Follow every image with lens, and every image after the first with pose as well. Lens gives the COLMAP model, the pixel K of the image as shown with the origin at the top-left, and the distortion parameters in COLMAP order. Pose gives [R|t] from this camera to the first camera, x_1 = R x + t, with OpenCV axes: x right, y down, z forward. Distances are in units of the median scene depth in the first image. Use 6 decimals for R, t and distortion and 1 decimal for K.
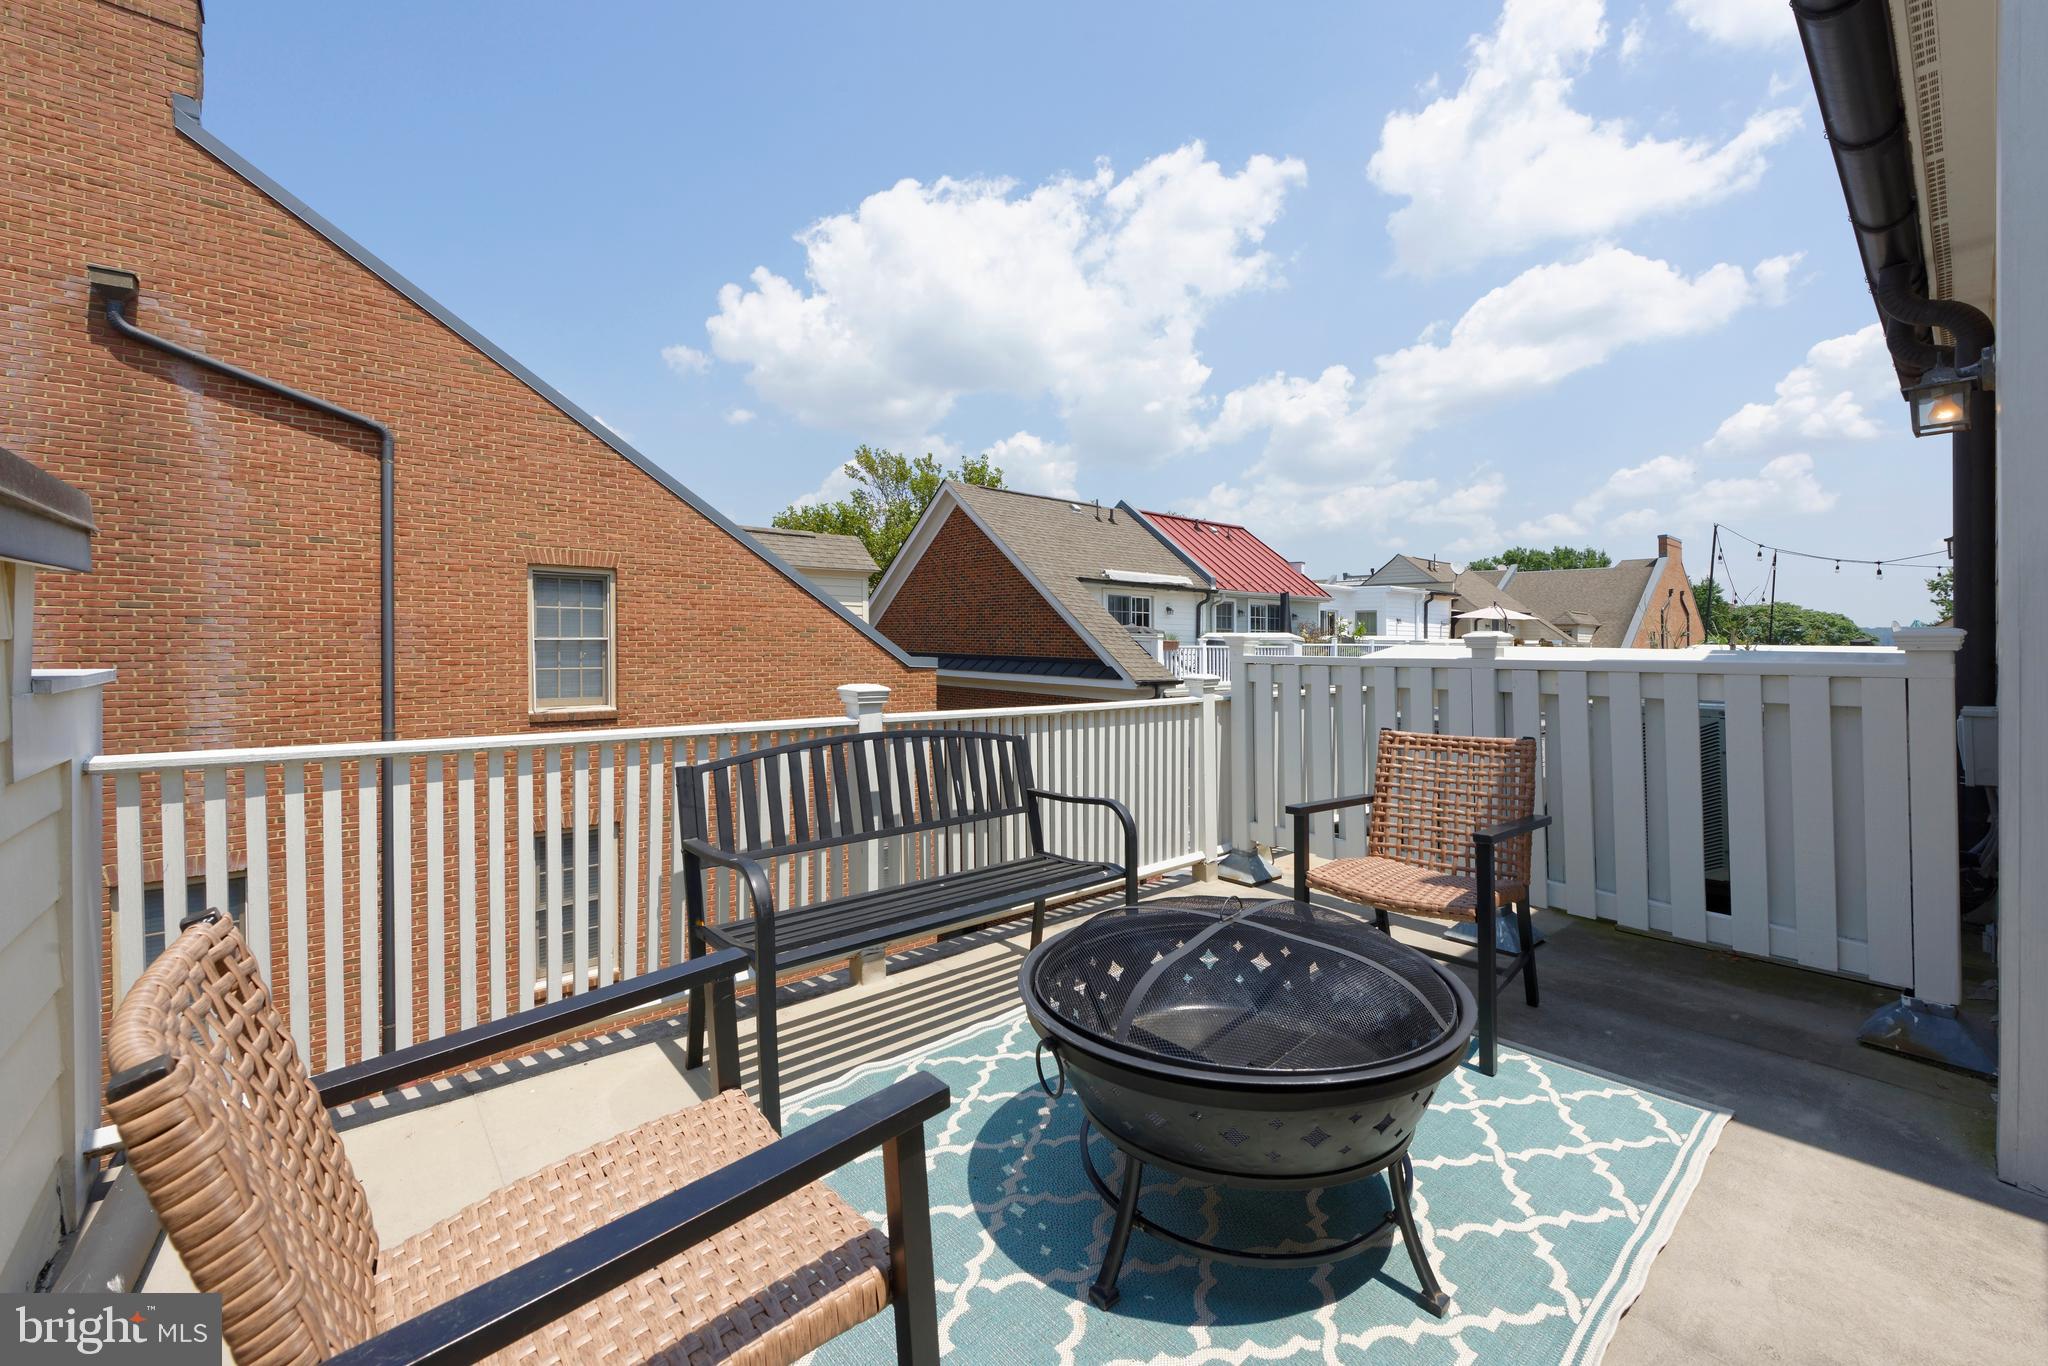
lens RADIAL K [[812.4, 0, 1028.0], [0, 812.4, 646.8], [0, 0, 1]] dist [-0.003243, -0.000414]
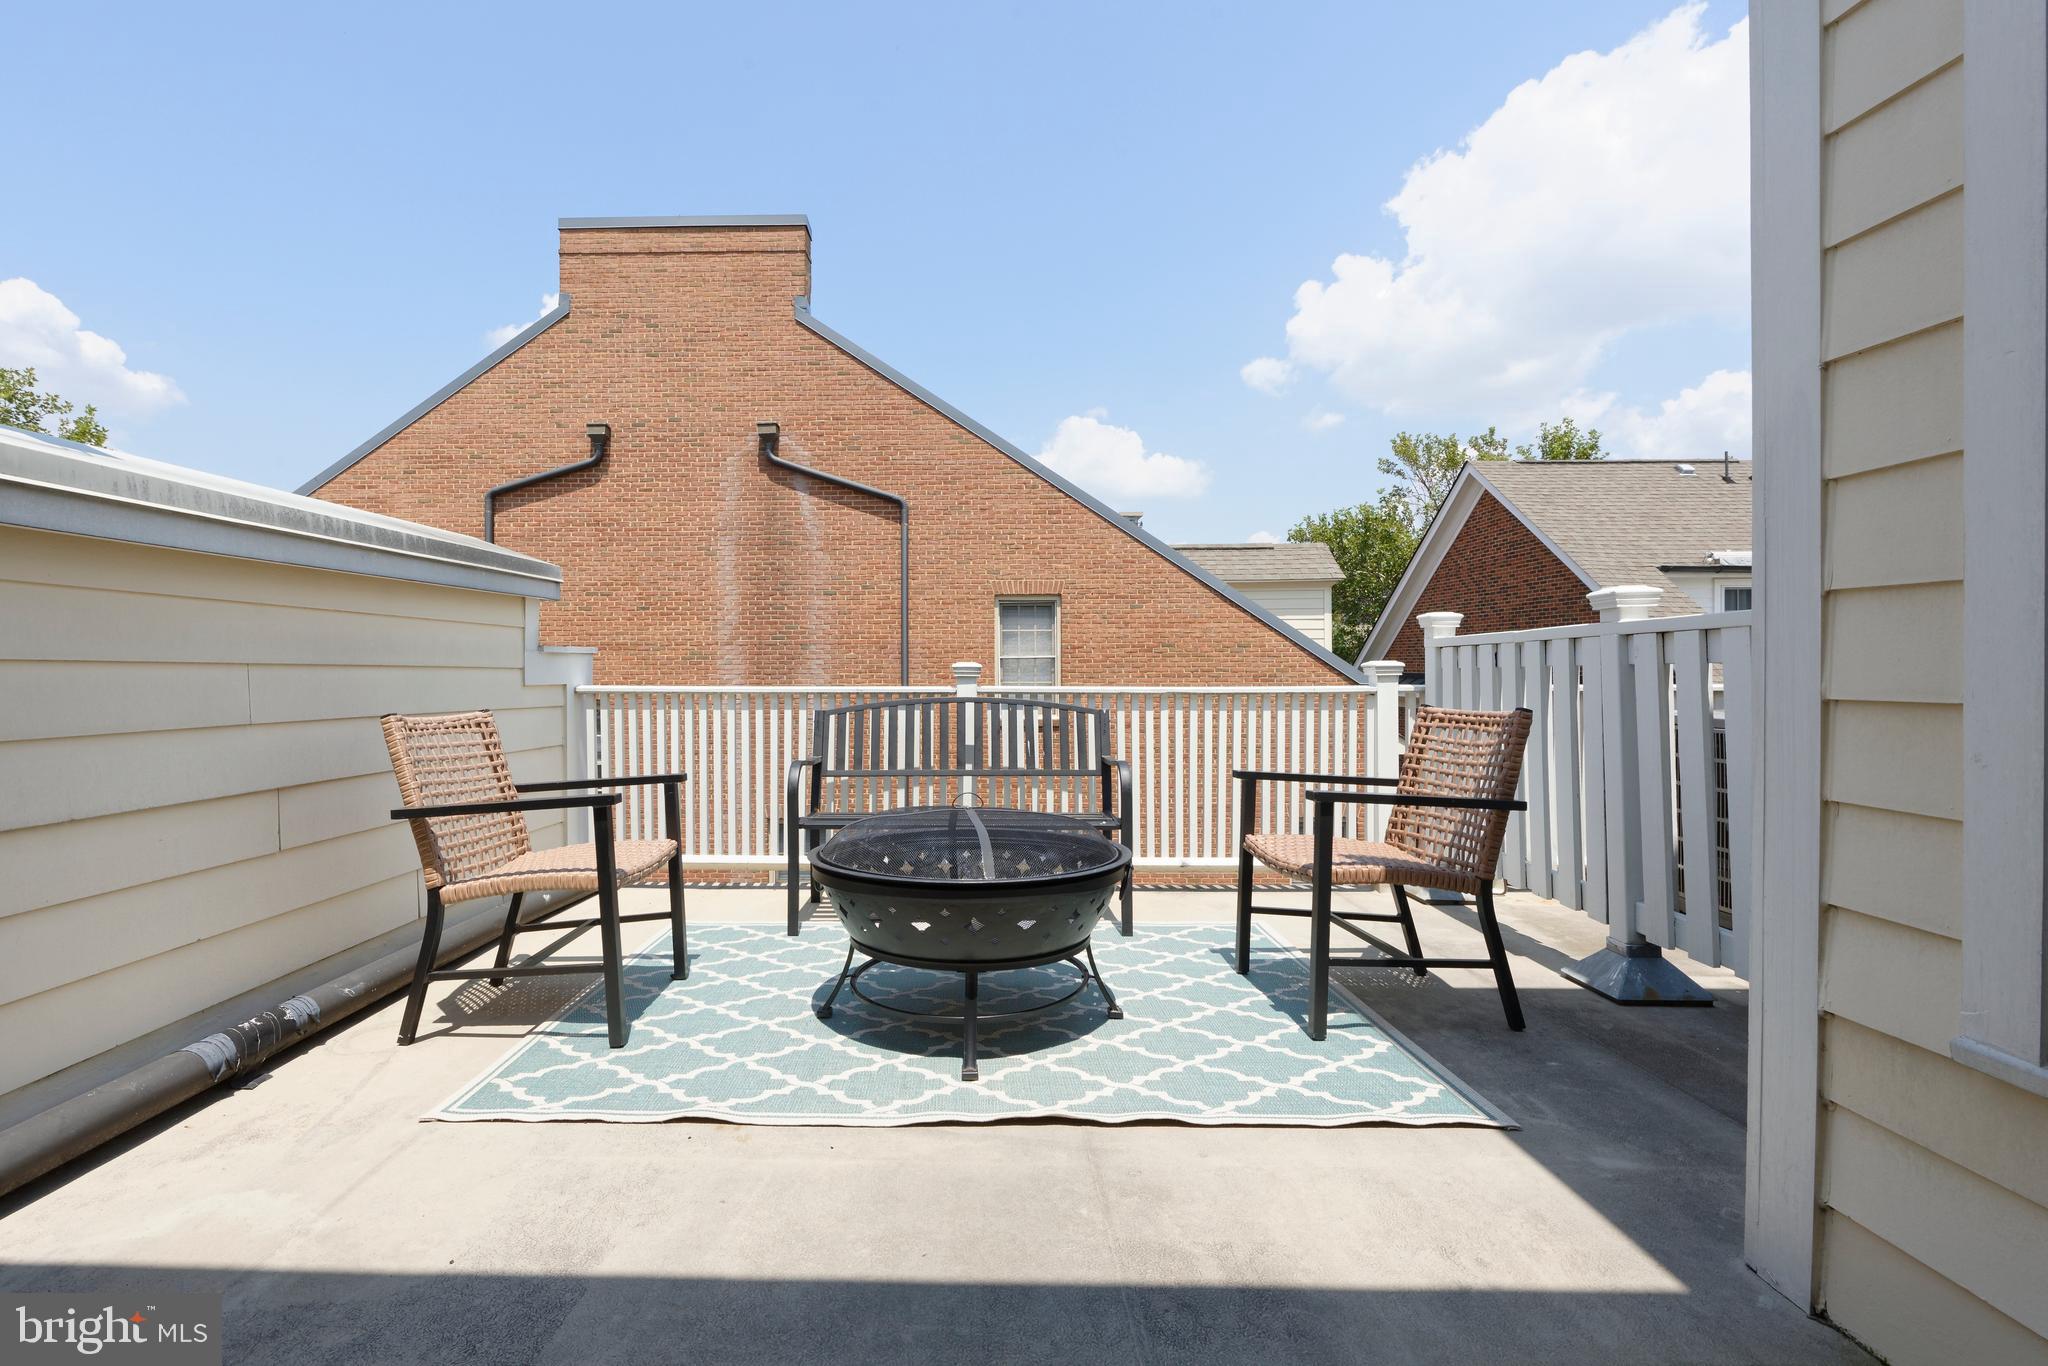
lens RADIAL K [[866.3, 0, 922.4], [0, 866.3, 675.0], [0, 0, 1]] dist [-0.002136, -0.000402]
pose [[0.731790, -0.002884, -0.681524, 0.195495], [0.002552, 0.999996, -0.001492, 0.019433], [0.681525, -0.000648, 0.731794, -0.016032]]
